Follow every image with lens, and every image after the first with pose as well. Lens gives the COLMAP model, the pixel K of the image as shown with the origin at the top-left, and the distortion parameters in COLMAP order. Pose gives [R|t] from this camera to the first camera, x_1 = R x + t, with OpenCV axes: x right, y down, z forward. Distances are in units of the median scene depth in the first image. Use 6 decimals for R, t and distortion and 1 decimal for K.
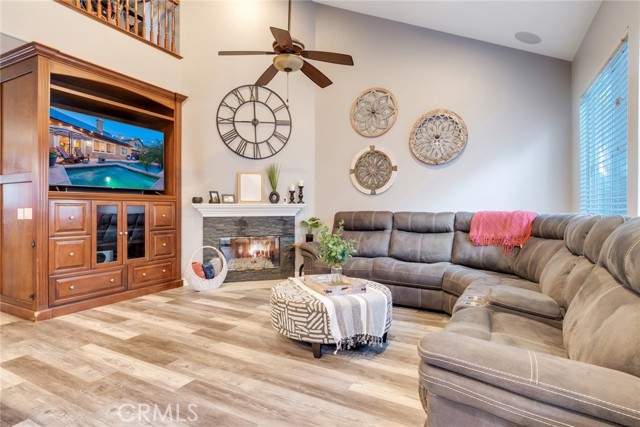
lens RADIAL K [[340.4, 0, 320.1], [0, 340.4, 204.5], [0, 0, 1]] dist [0.021470, -0.024234]
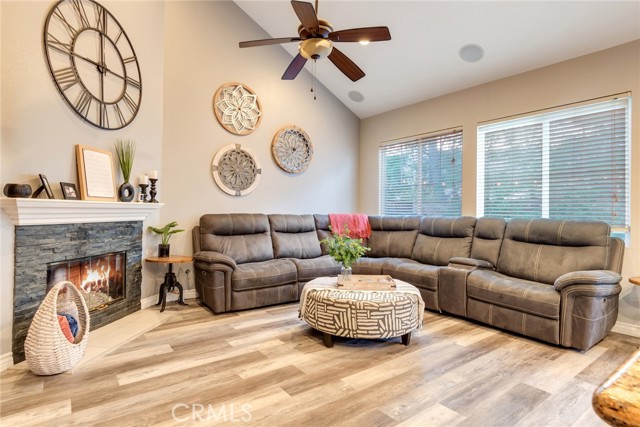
lens RADIAL K [[338.3, 0, 305.3], [0, 338.3, 205.6], [0, 0, 1]] dist [0.019495, -0.023155]
pose [[0.428877, 0.021634, 0.903104, -0.617174], [-0.021398, 0.999676, -0.013786, 0.006303], [-0.903110, -0.013412, 0.429201, 0.436288]]
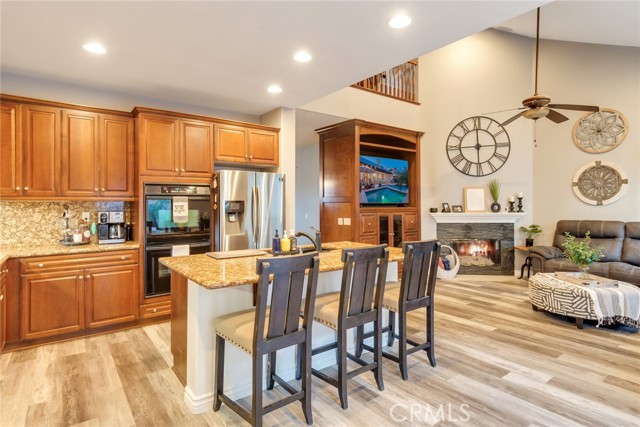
lens RADIAL K [[340.4, 0, 320.1], [0, 340.4, 204.5], [0, 0, 1]] dist [0.021470, -0.024234]
pose [[0.909492, -0.005478, -0.415686, -0.211027], [0.008277, 0.999954, 0.004931, -0.045147], [0.415639, -0.007926, 0.909495, -0.390346]]
